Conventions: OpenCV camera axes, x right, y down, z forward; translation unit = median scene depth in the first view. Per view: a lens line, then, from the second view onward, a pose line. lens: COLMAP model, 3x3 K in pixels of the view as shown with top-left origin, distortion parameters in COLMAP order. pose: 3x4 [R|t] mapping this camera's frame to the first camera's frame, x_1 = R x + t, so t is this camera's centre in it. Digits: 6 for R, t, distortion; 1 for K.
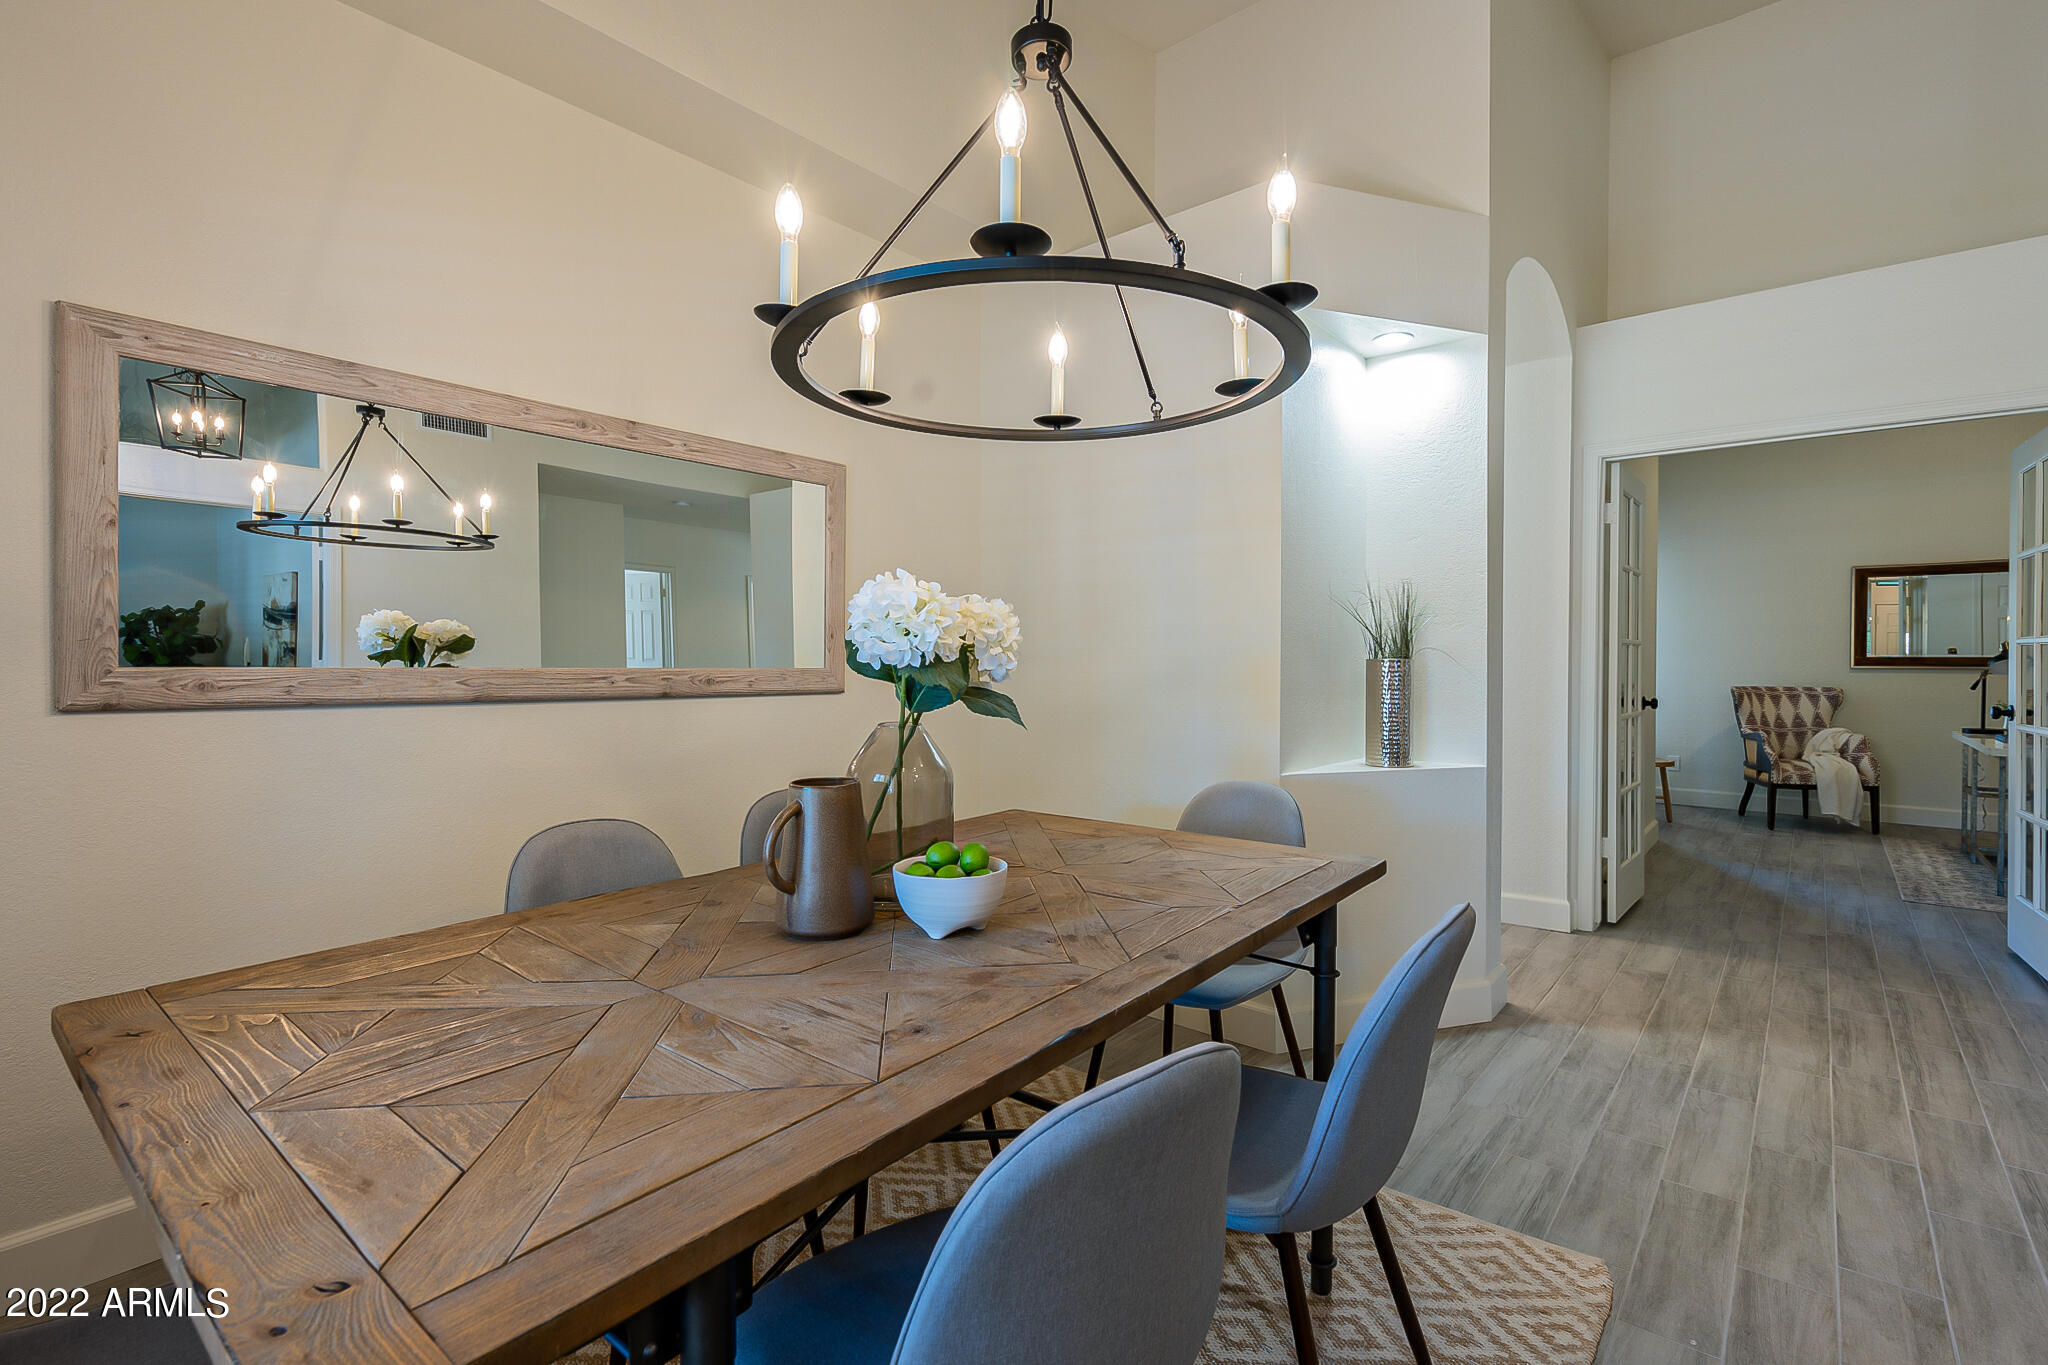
lens RADIAL K [[957.7, 0, 1016.1], [0, 957.7, 669.3], [0, 0, 1]] dist [0.003299, -0.001163]
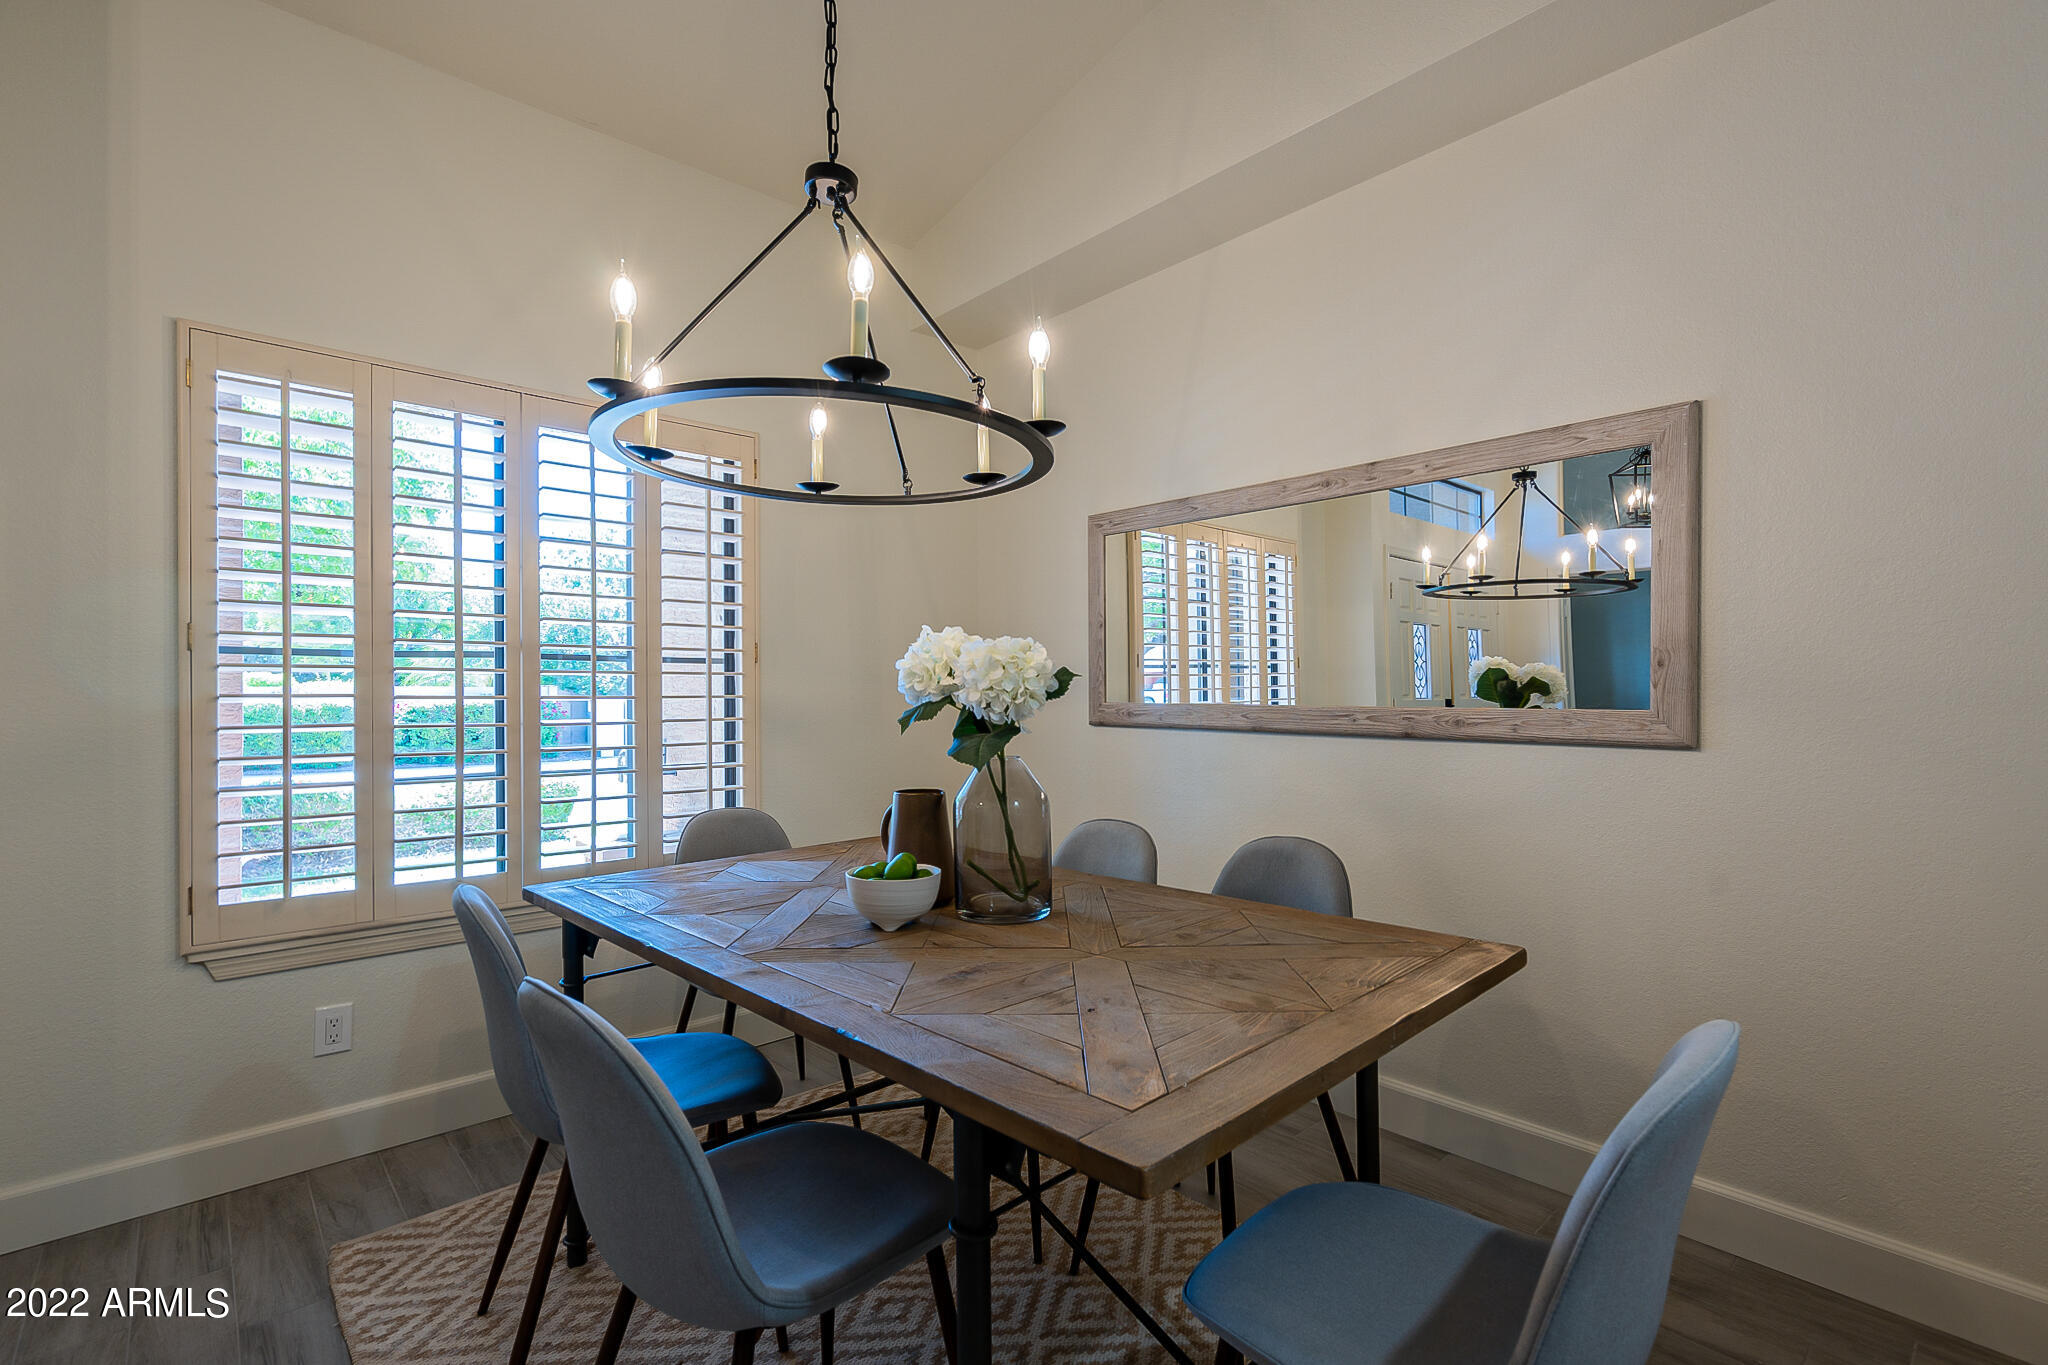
lens RADIAL K [[957.7, 0, 1033.4], [0, 957.7, 690.6], [0, 0, 1]] dist [0.003299, -0.001163]
pose [[-0.114502, -0.014384, -0.993319, 0.665992], [-0.016397, 0.999786, -0.012587, 0.000694], [0.993288, 0.014846, -0.114713, 0.787468]]
